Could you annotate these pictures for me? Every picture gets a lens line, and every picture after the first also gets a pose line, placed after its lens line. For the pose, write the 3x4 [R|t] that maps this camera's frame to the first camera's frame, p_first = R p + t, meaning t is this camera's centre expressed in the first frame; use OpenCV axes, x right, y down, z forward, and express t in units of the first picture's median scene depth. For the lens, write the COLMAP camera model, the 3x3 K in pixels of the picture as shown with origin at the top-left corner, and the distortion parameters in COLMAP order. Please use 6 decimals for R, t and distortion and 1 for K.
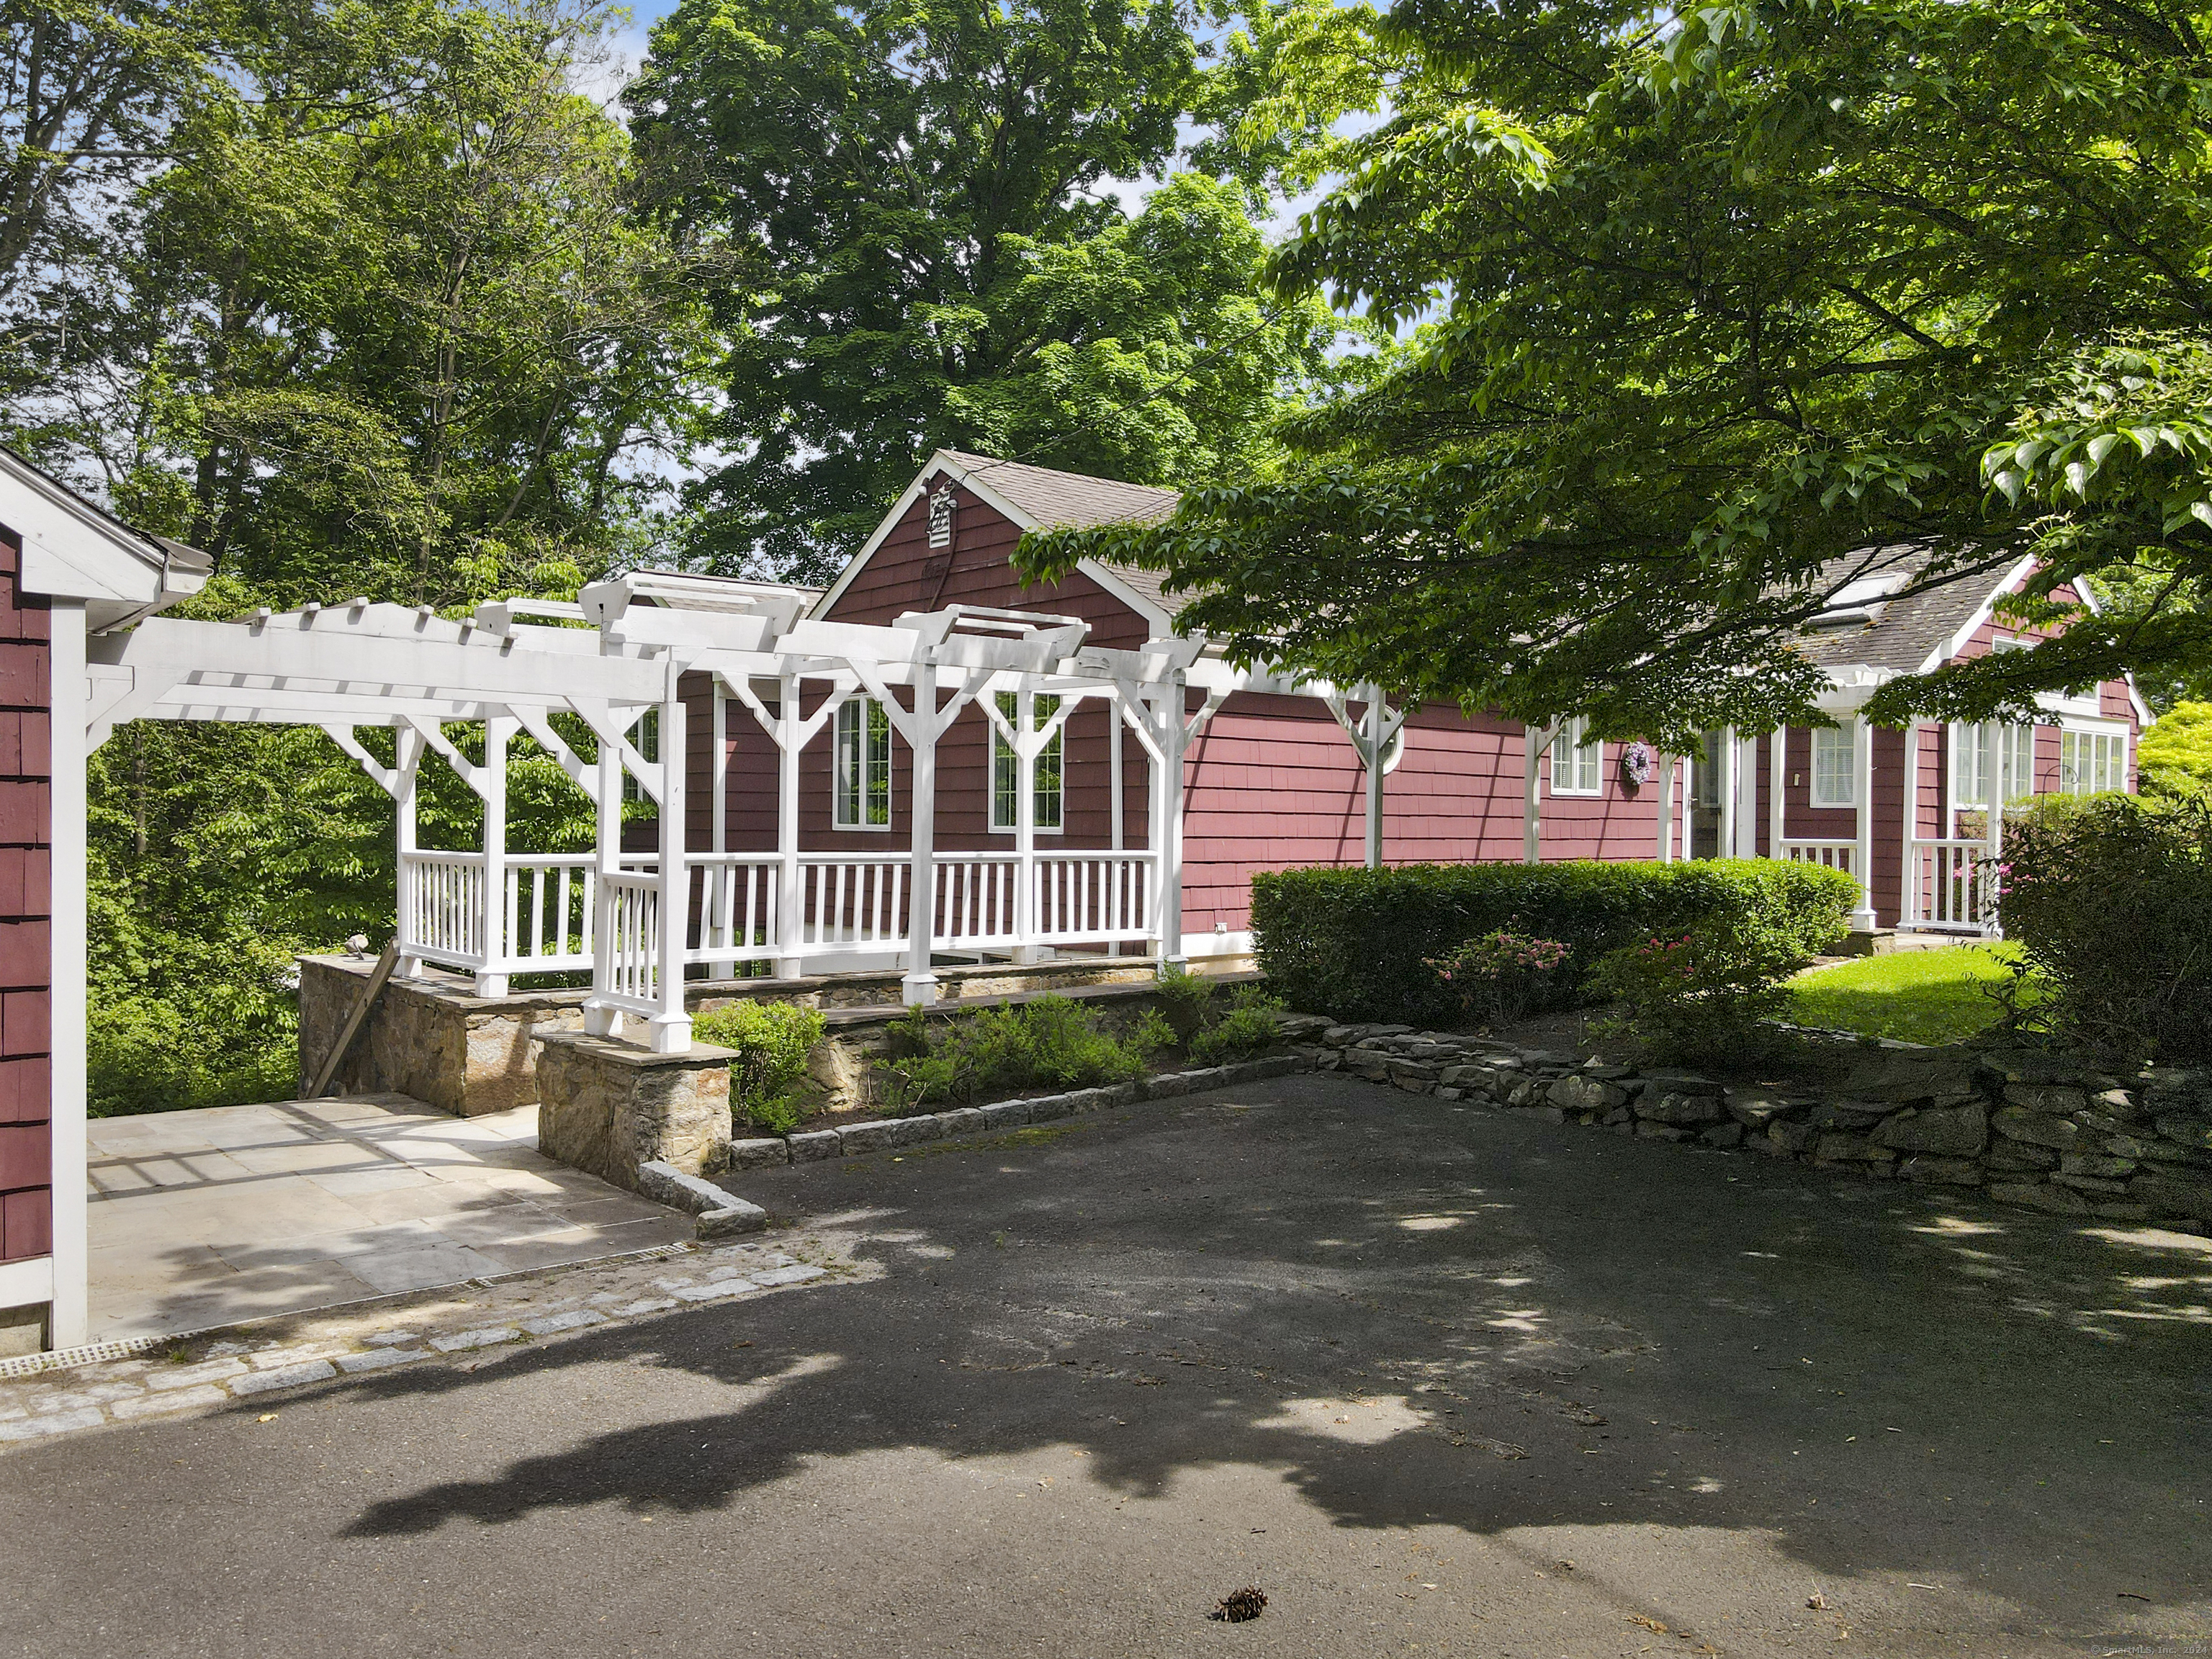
lens RADIAL K [[1662.1, 0, 1101.2], [0, 1662.1, 814.9], [0, 0, 1]] dist [-0.003507, 0.002268]
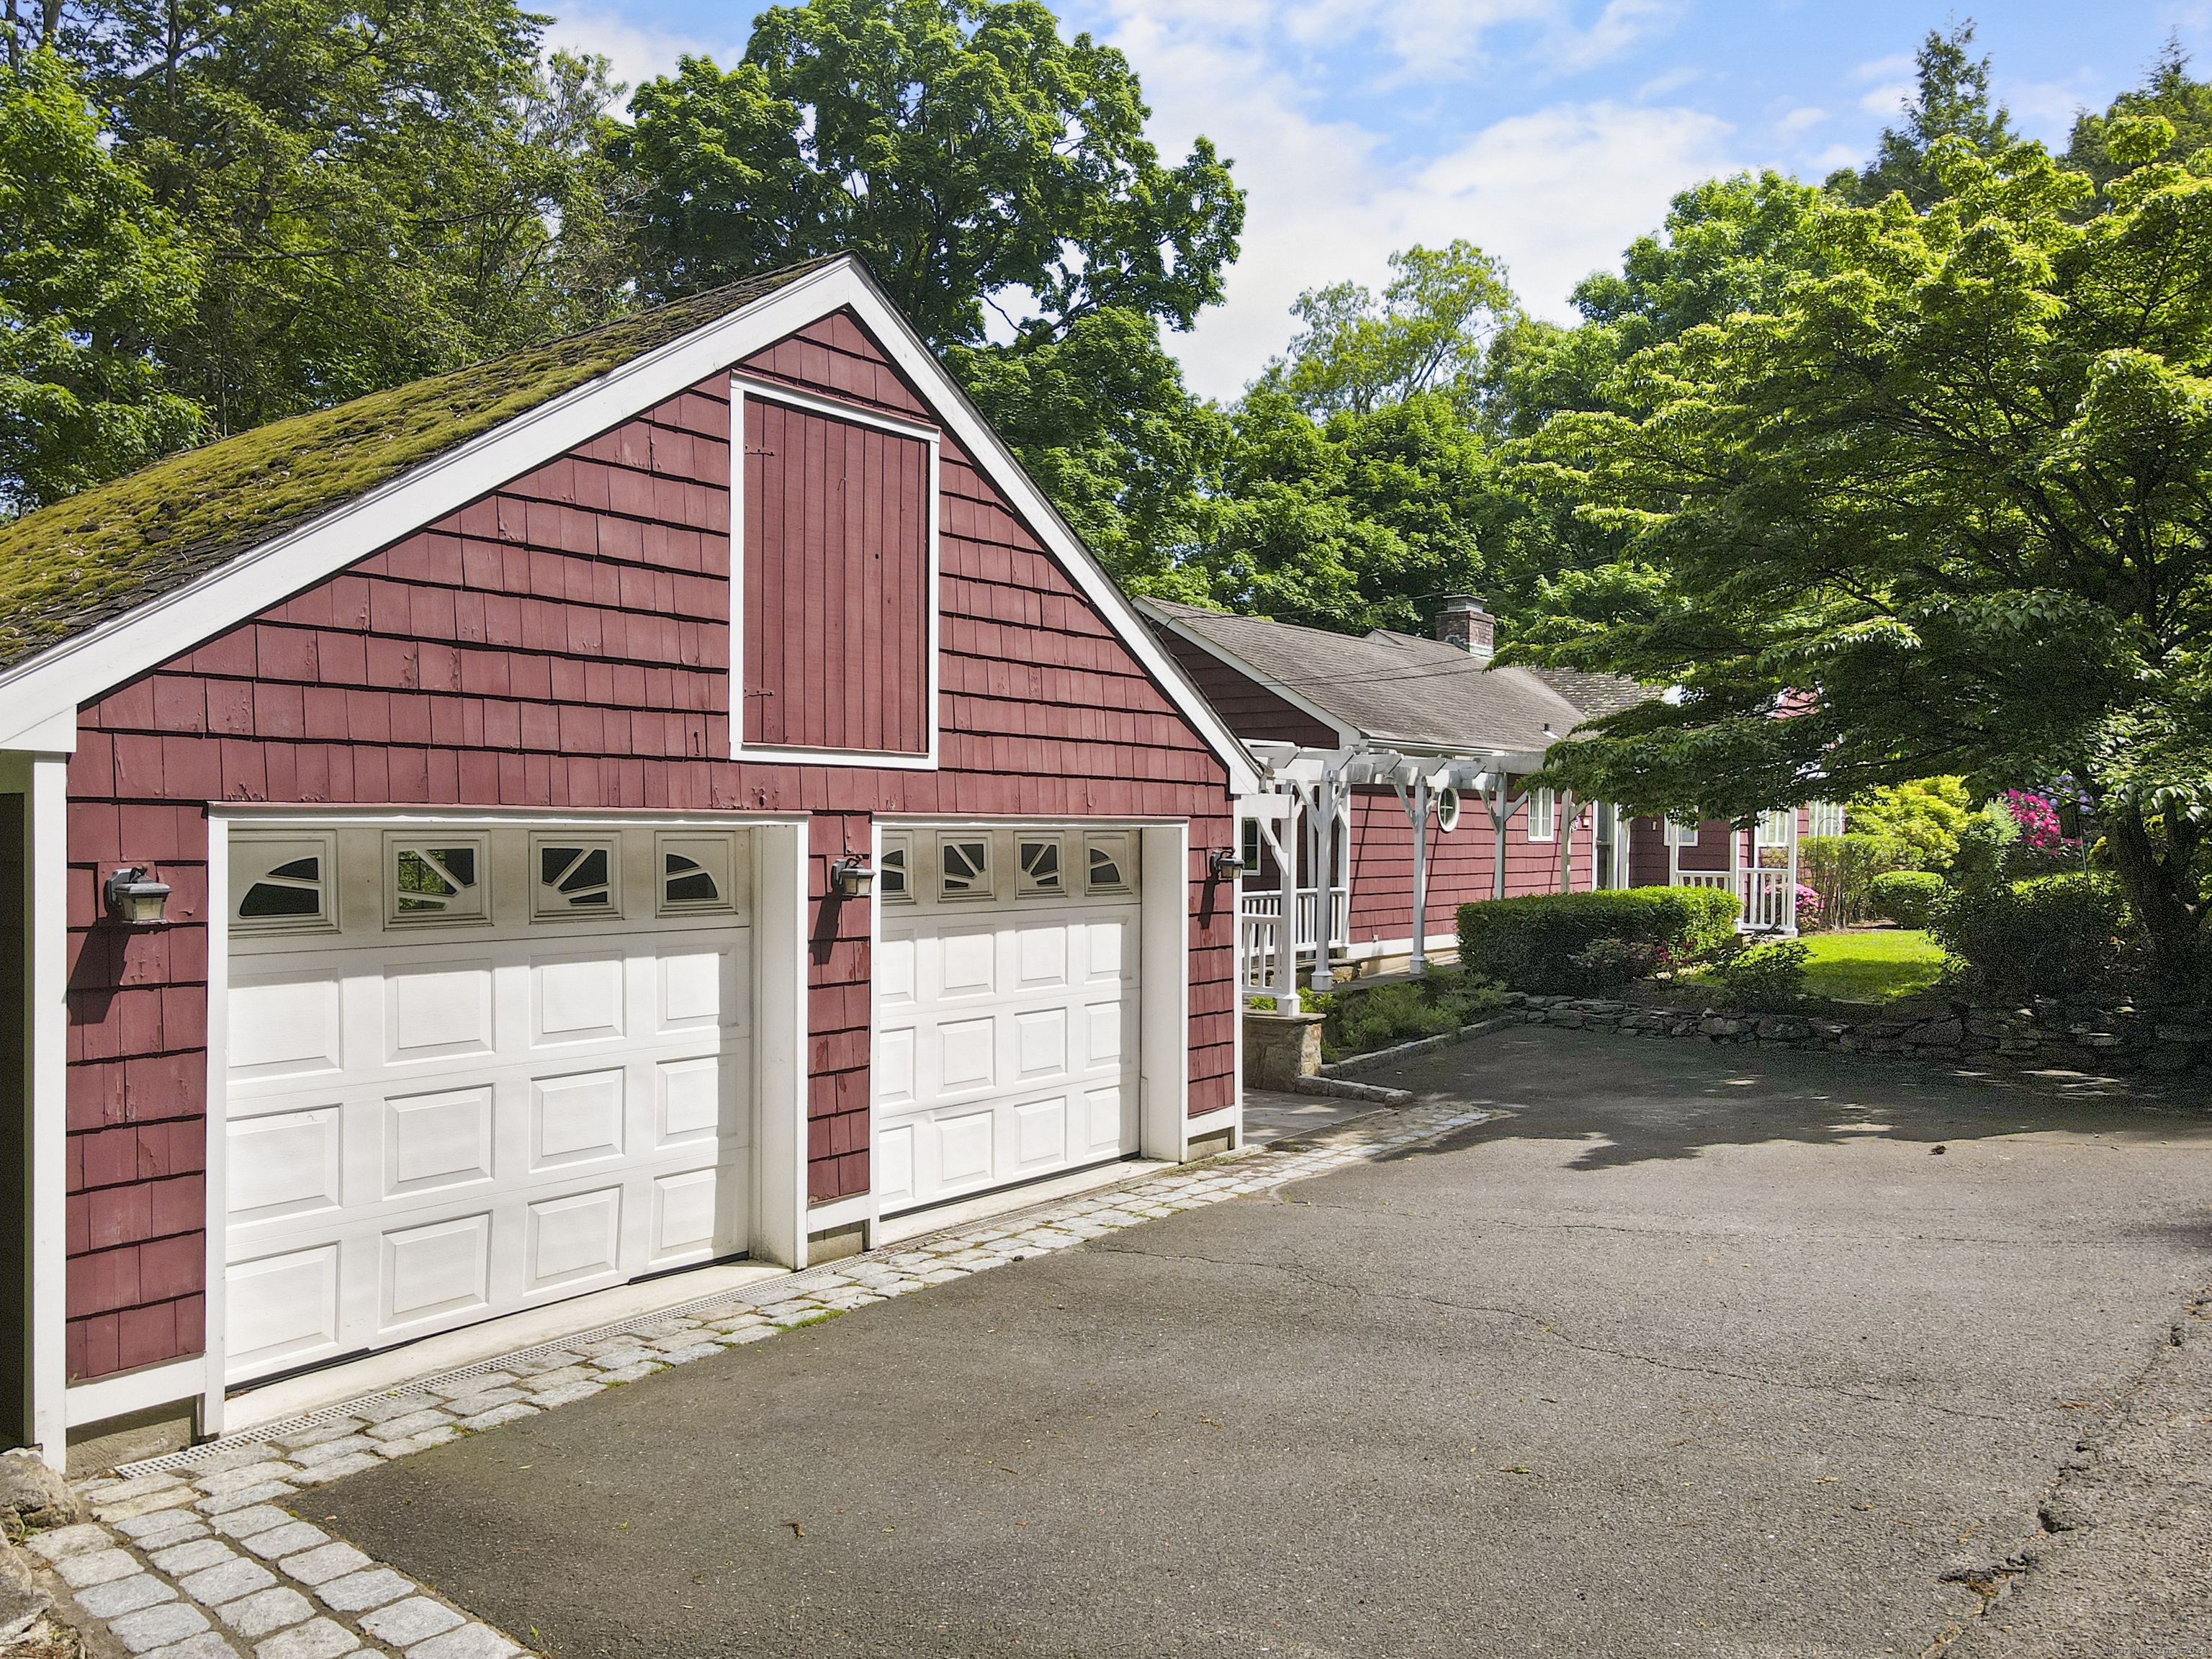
lens RADIAL K [[1662.1, 0, 1110.7], [0, 1662.1, 843.5], [0, 0, 1]] dist [-0.003507, 0.002268]
pose [[0.974879, -0.005897, 0.222655, -0.697645], [0.002494, 0.999876, 0.015564, -0.057351], [-0.222720, -0.014617, 0.974773, -0.564497]]
